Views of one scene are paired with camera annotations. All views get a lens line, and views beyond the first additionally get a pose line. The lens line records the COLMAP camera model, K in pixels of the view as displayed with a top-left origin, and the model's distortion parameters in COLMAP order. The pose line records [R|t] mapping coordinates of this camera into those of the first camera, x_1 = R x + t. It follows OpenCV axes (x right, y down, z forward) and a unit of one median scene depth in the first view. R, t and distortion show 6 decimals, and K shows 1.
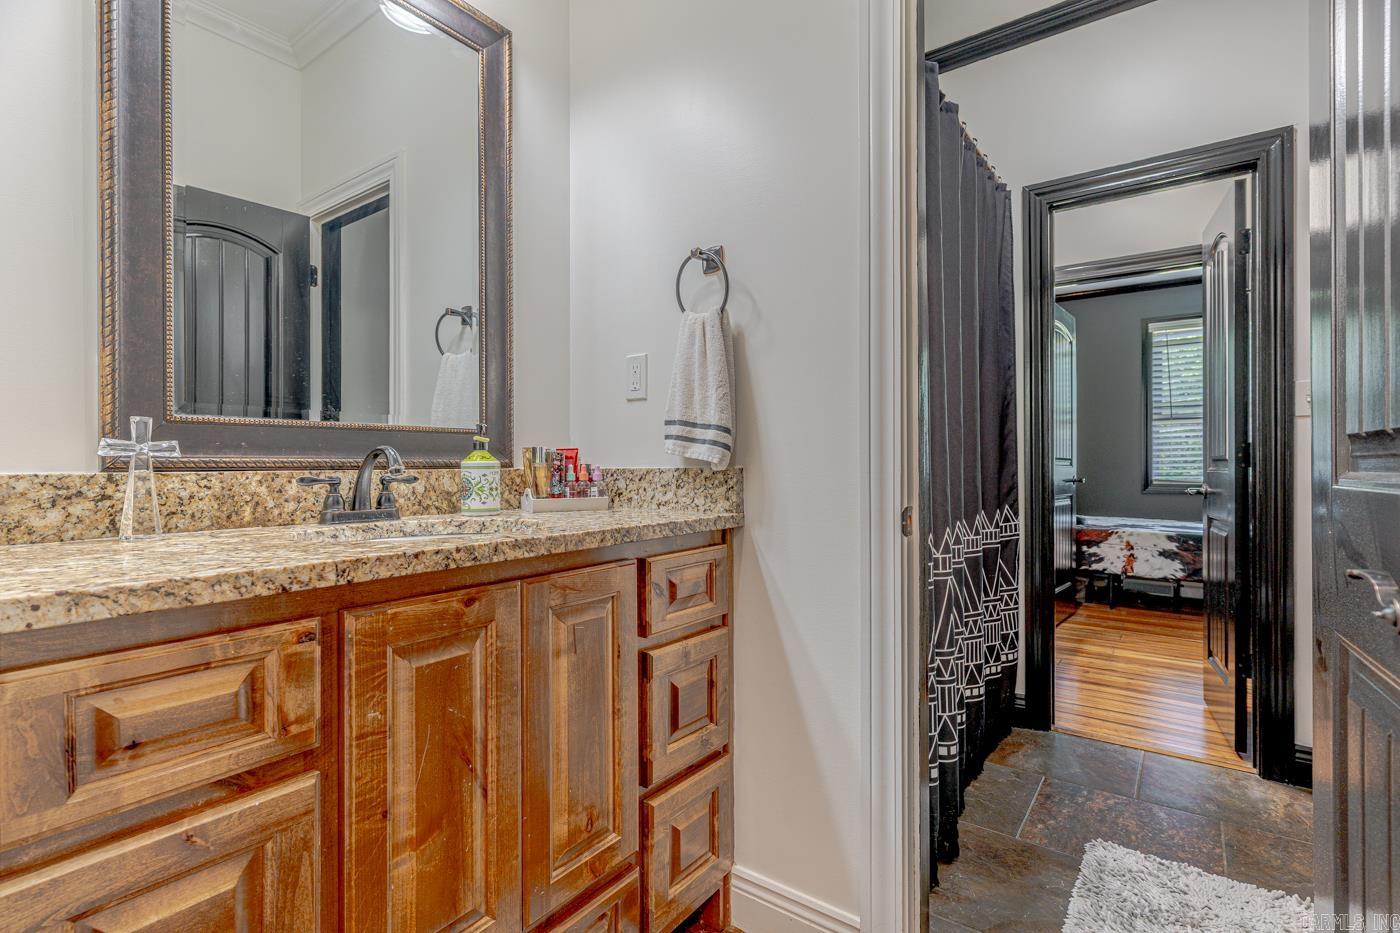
lens RADIAL K [[671.6, 0, 698.3], [0, 671.6, 460.2], [0, 0, 1]] dist [0.007738, 0.002744]
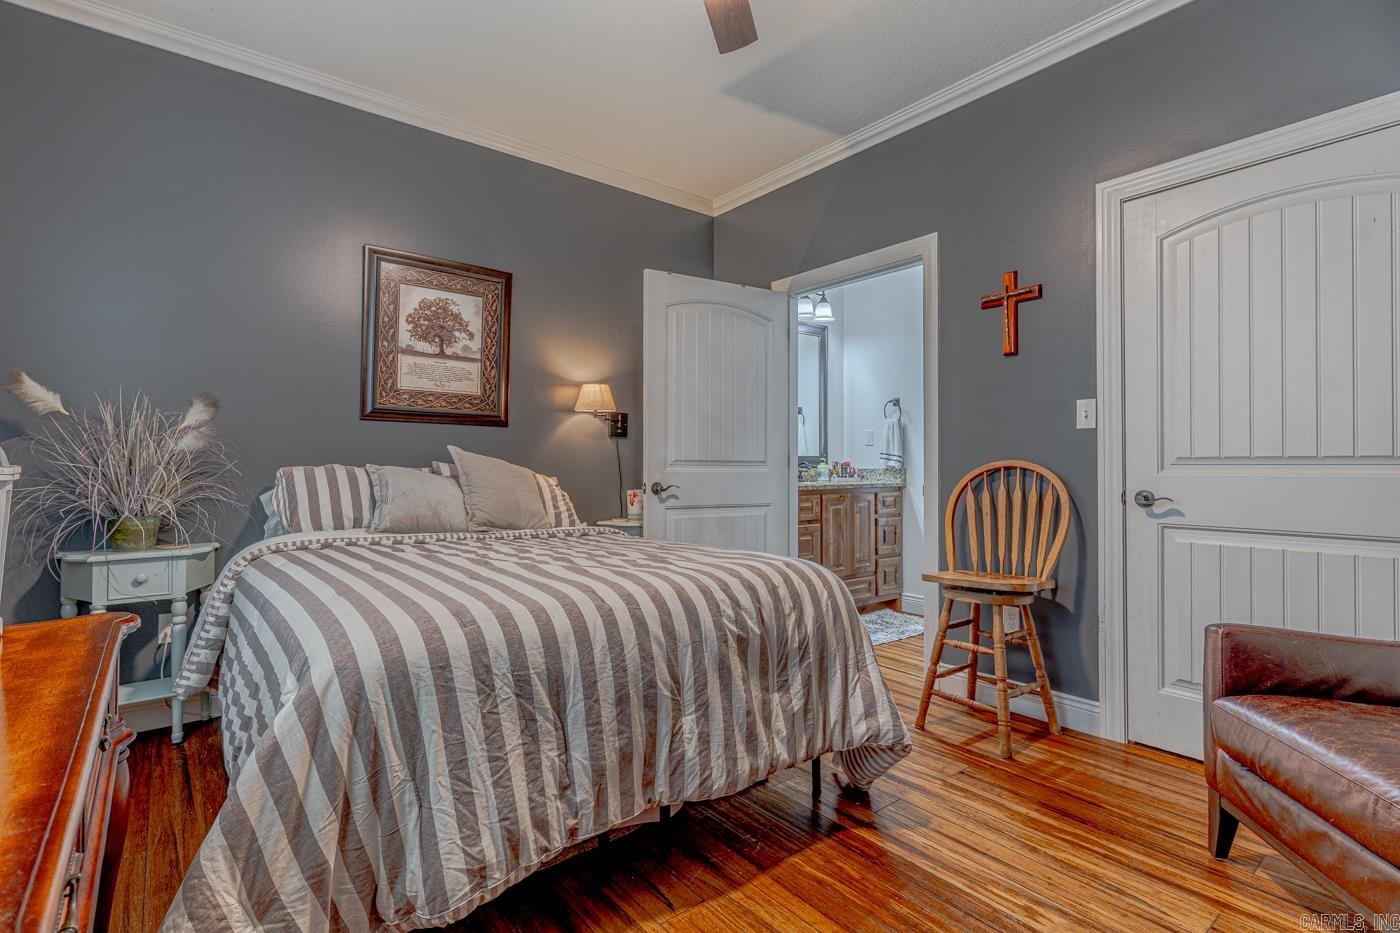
lens RADIAL K [[671.6, 0, 697.2], [0, 671.6, 464.2], [0, 0, 1]] dist [0.007738, 0.002744]
pose [[0.965812, 0.002688, -0.259229, -0.066882], [-0.003474, 0.999991, -0.002576, 0.004346], [0.259220, 0.003388, 0.965812, -2.464873]]
